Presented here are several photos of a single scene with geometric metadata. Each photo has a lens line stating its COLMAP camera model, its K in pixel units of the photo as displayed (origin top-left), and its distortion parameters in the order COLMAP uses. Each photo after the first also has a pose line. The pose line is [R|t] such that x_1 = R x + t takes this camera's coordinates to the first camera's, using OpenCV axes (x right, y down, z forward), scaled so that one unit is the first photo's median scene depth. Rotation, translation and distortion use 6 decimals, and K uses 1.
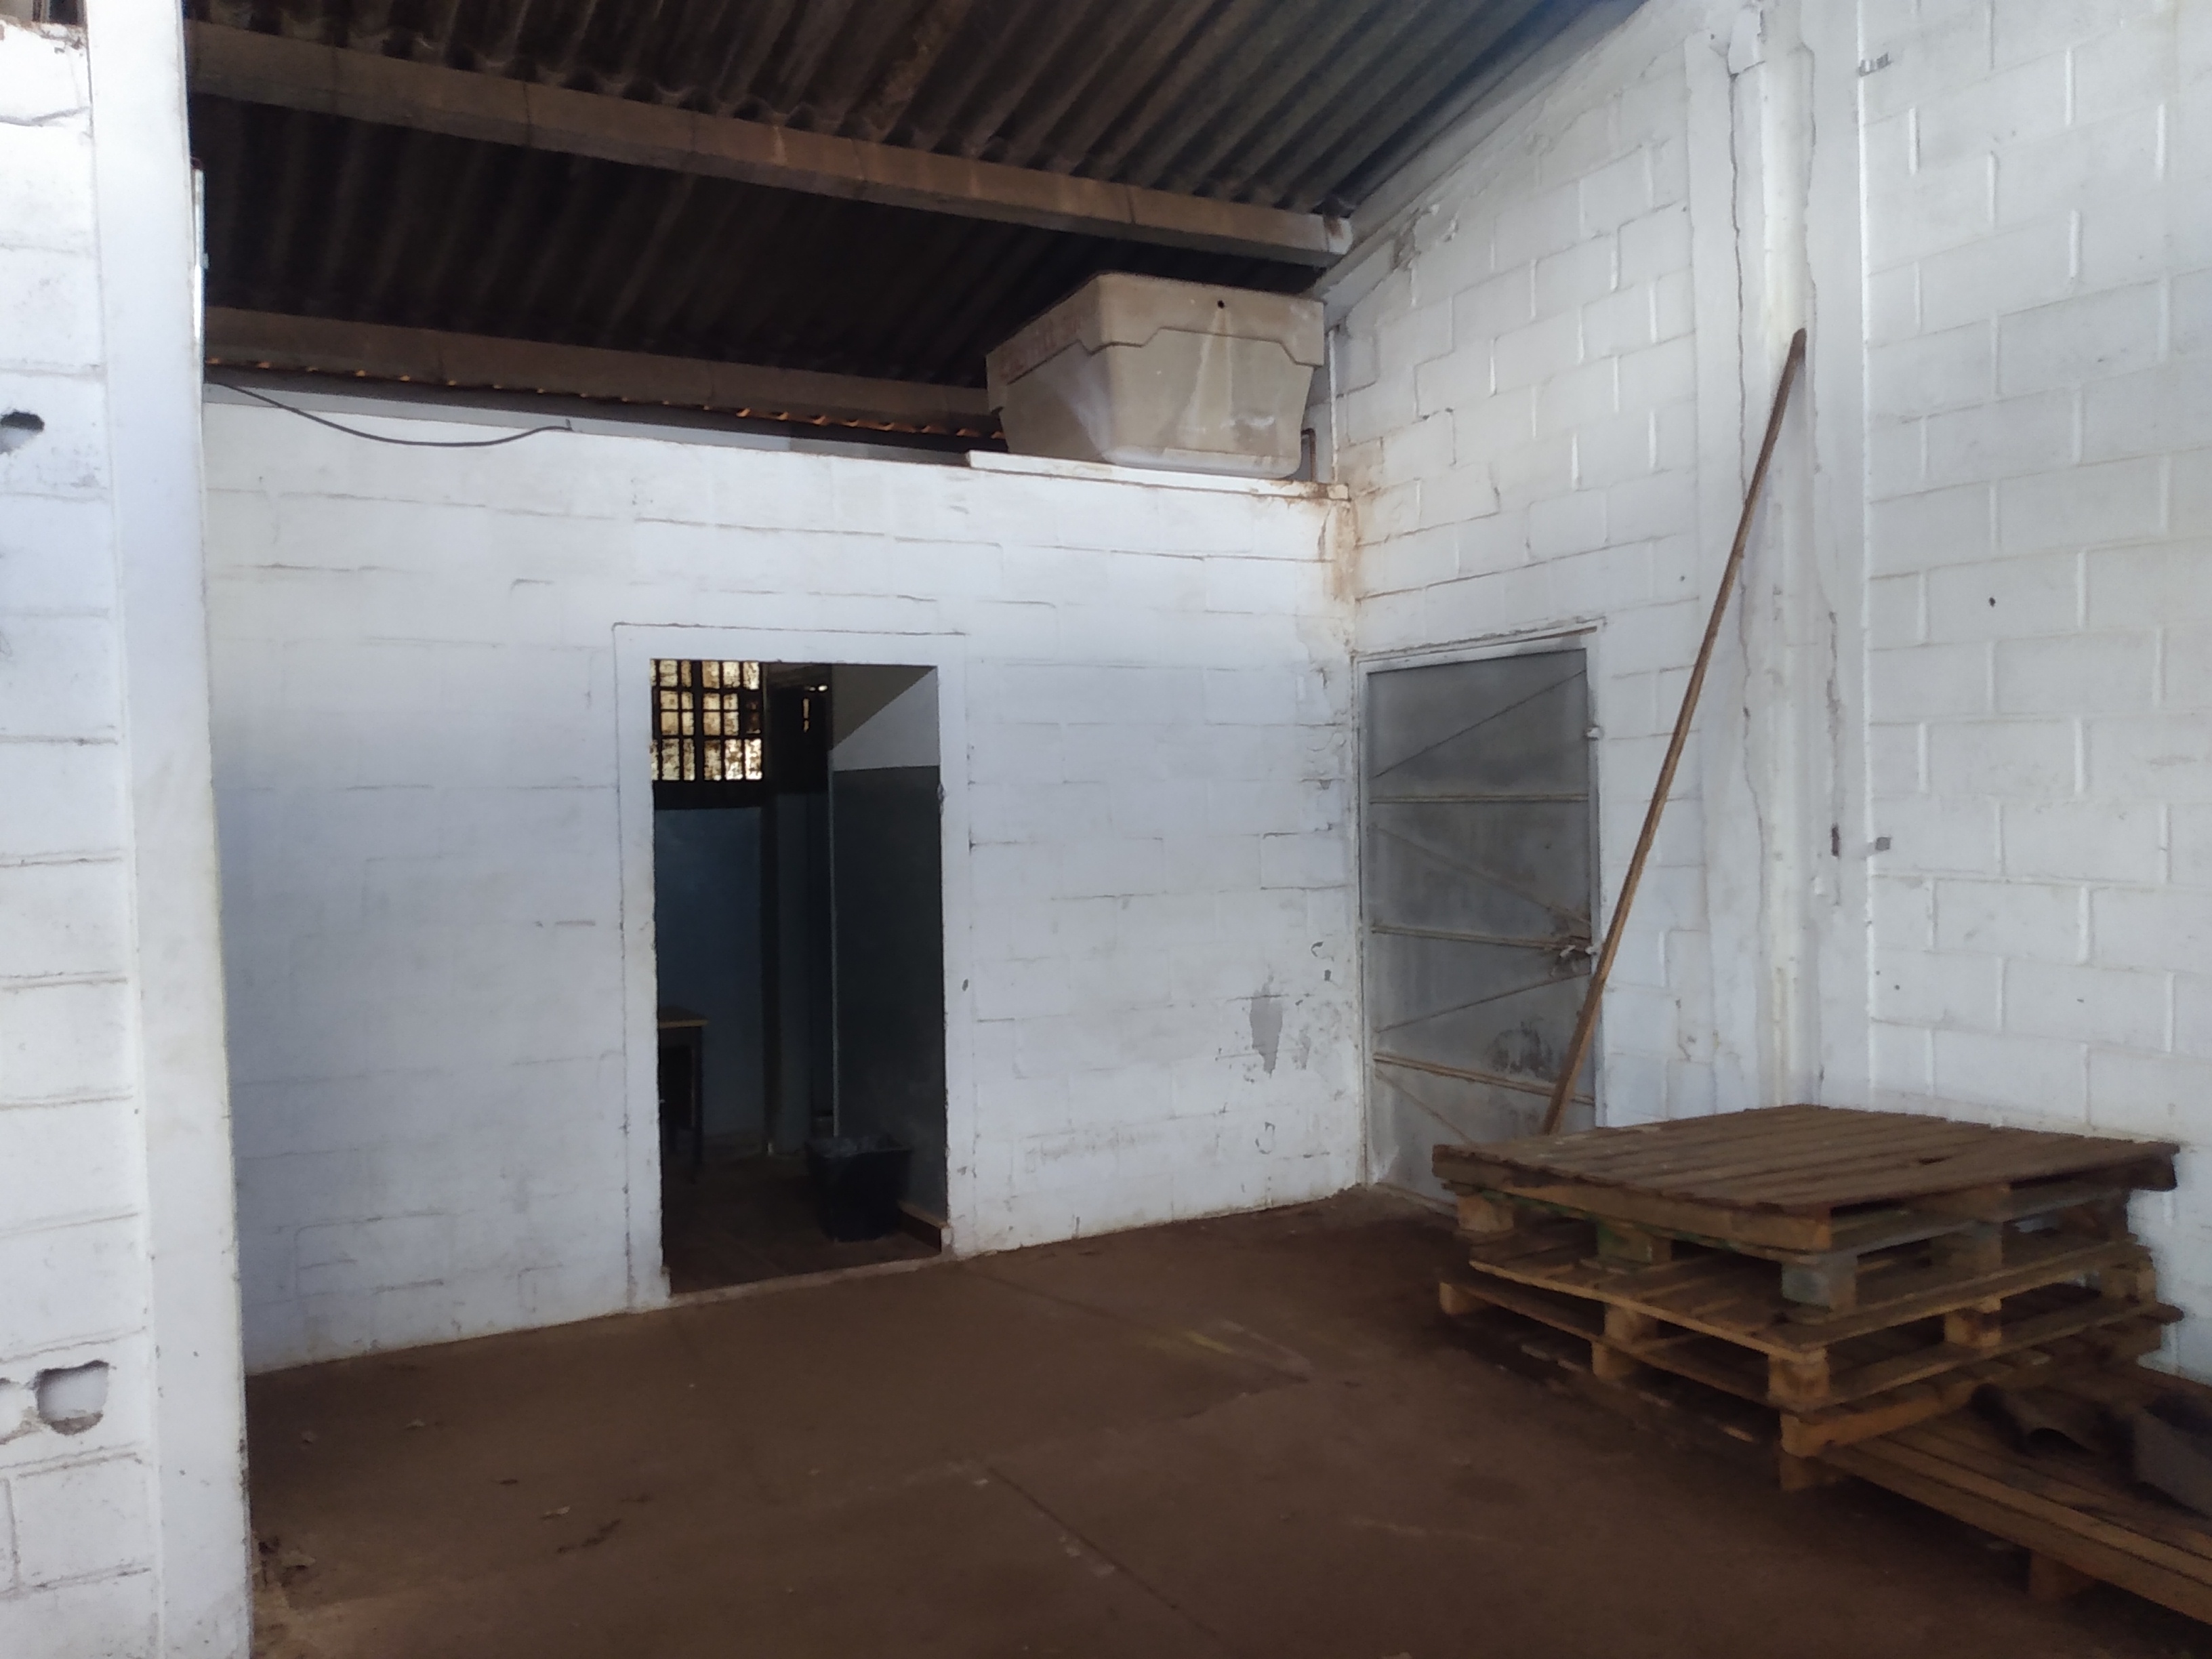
lens RADIAL K [[1742.2, 0, 1111.0], [0, 1742.2, 813.6], [0, 0, 1]] dist [0.073836, -0.155987]
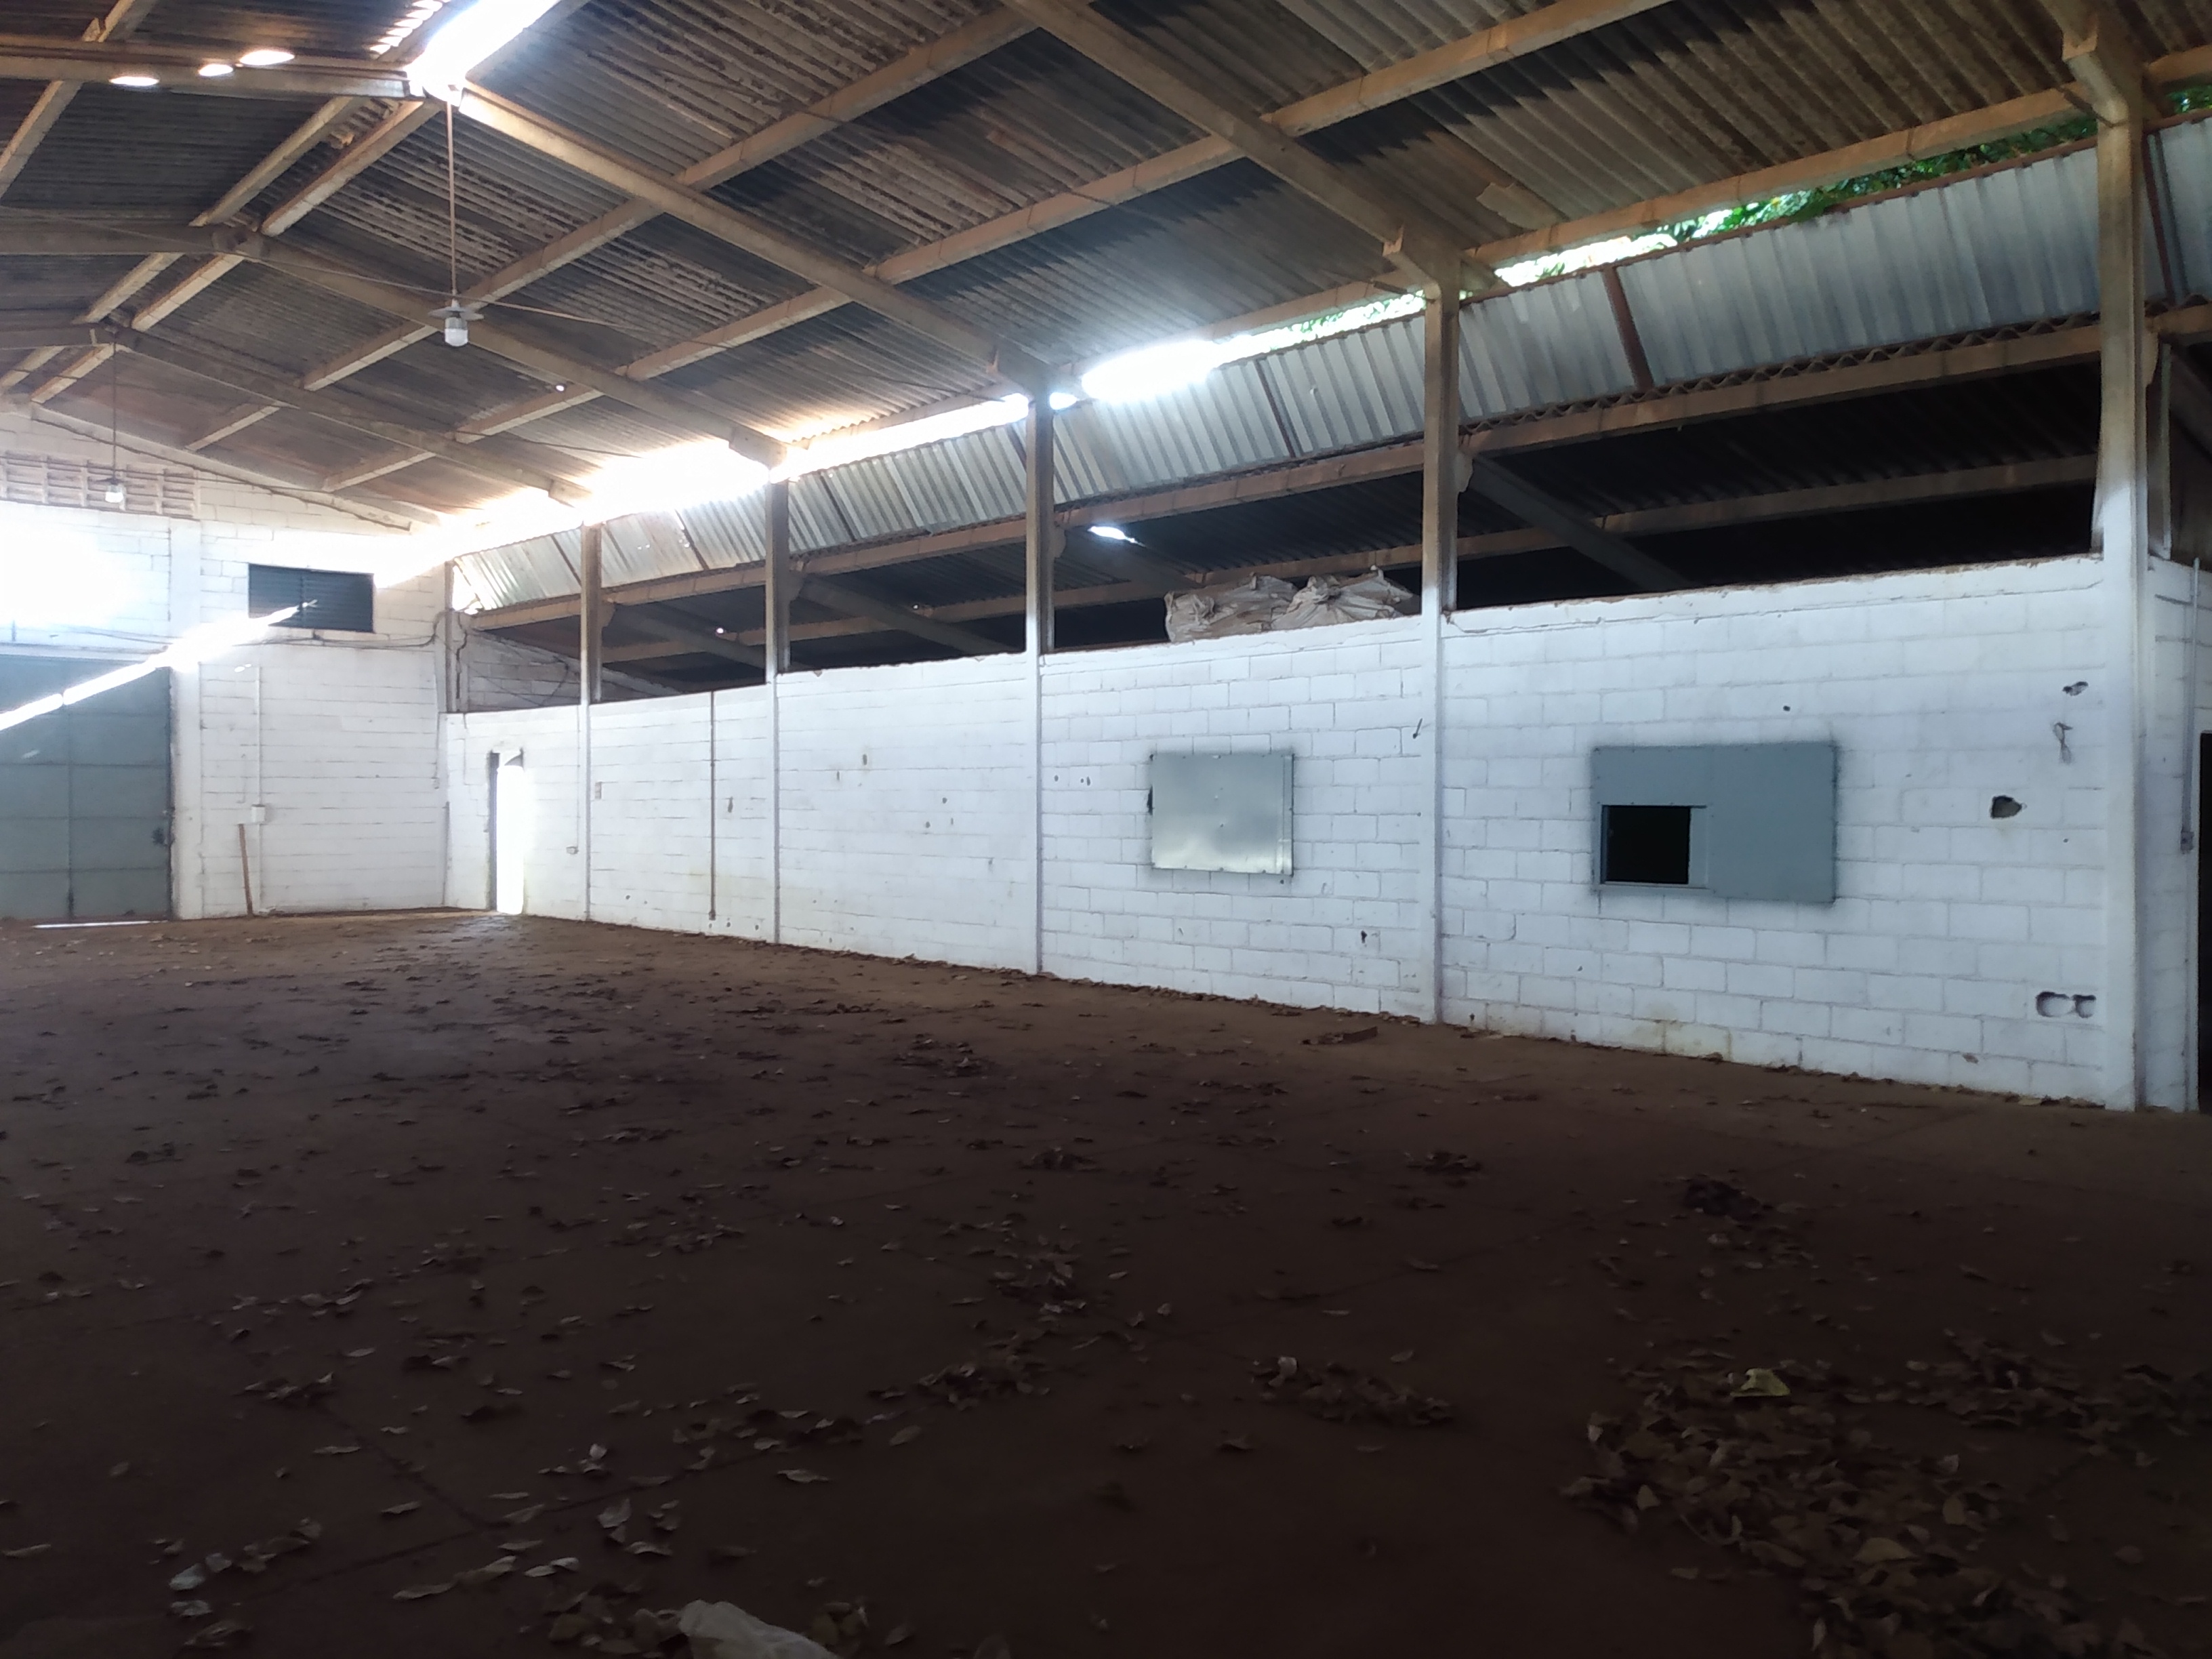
lens RADIAL K [[1742.2, 0, 1111.0], [0, 1742.2, 813.6], [0, 0, 1]] dist [0.073836, -0.155987]
pose [[0.195071, 0.025046, -0.980469, 0.960767], [-0.029659, 0.999367, 0.019628, -0.003178], [0.980341, 0.025251, 0.195690, -0.588224]]
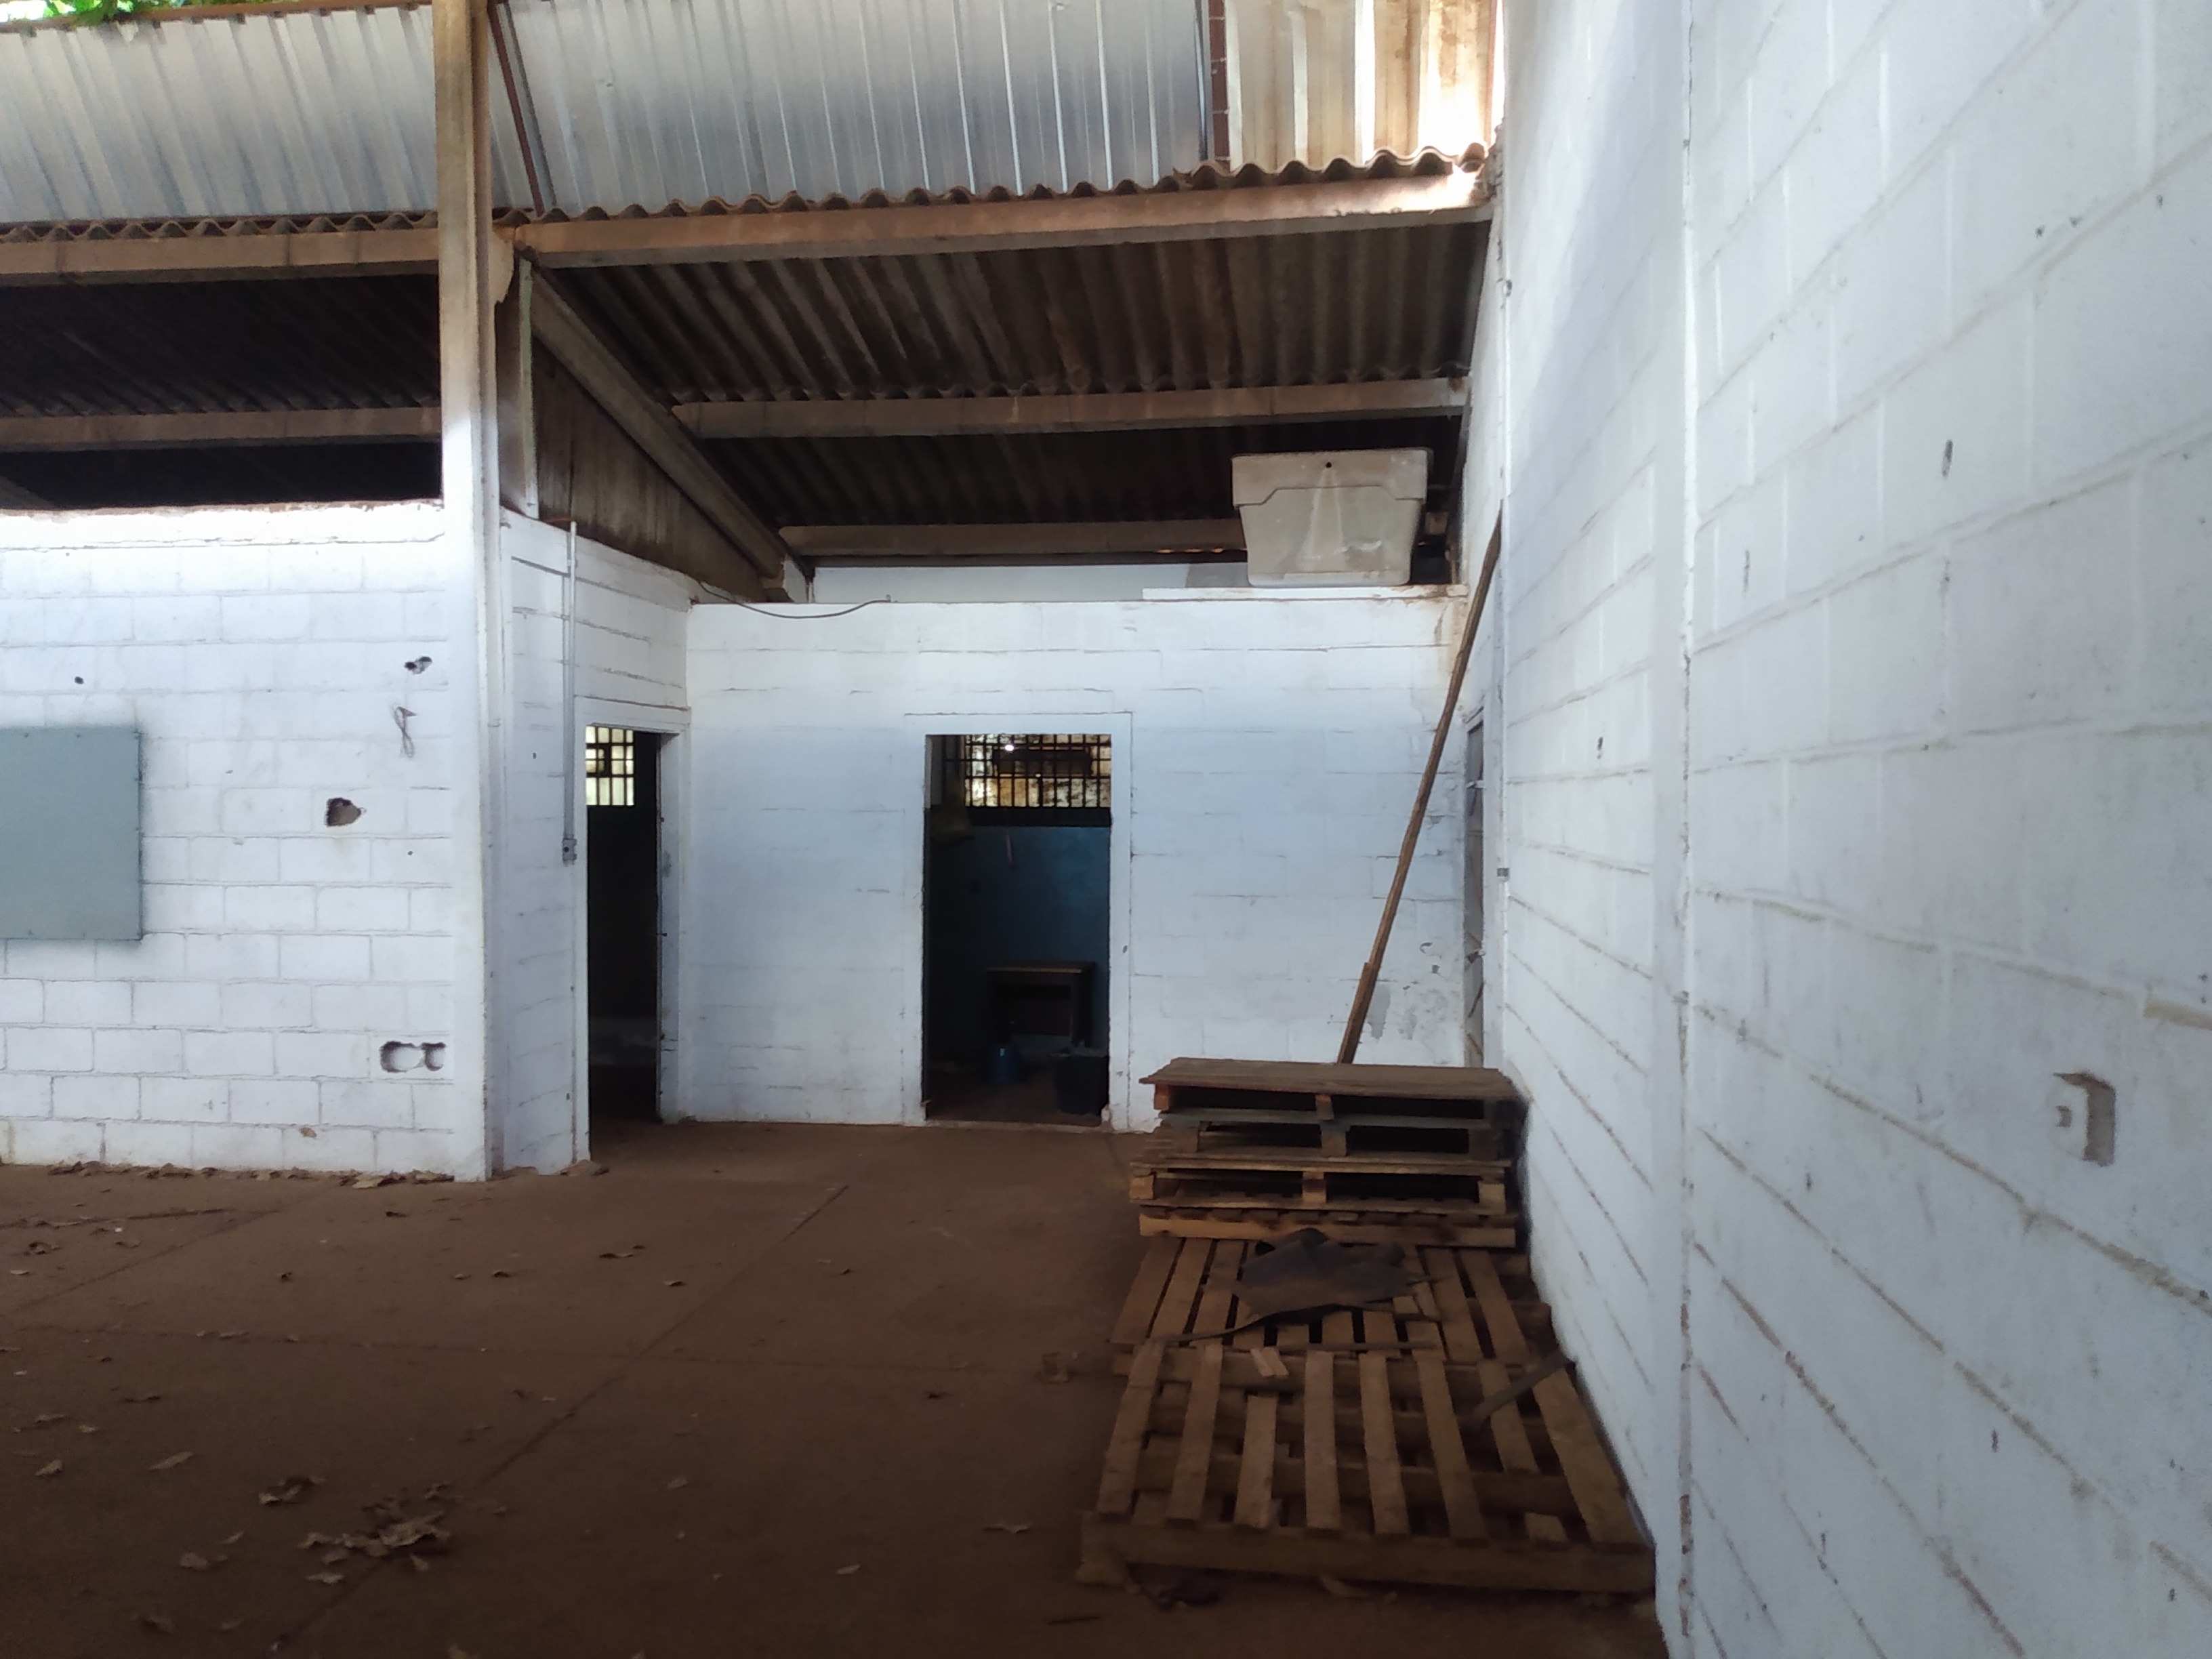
lens RADIAL K [[1742.2, 0, 1111.0], [0, 1742.2, 813.6], [0, 0, 1]] dist [0.073836, -0.155987]
pose [[0.787989, 0.019913, -0.615367, 0.783768], [-0.027733, 0.999610, -0.003165, -0.011436], [0.615064, 0.019560, 0.788235, -0.171132]]
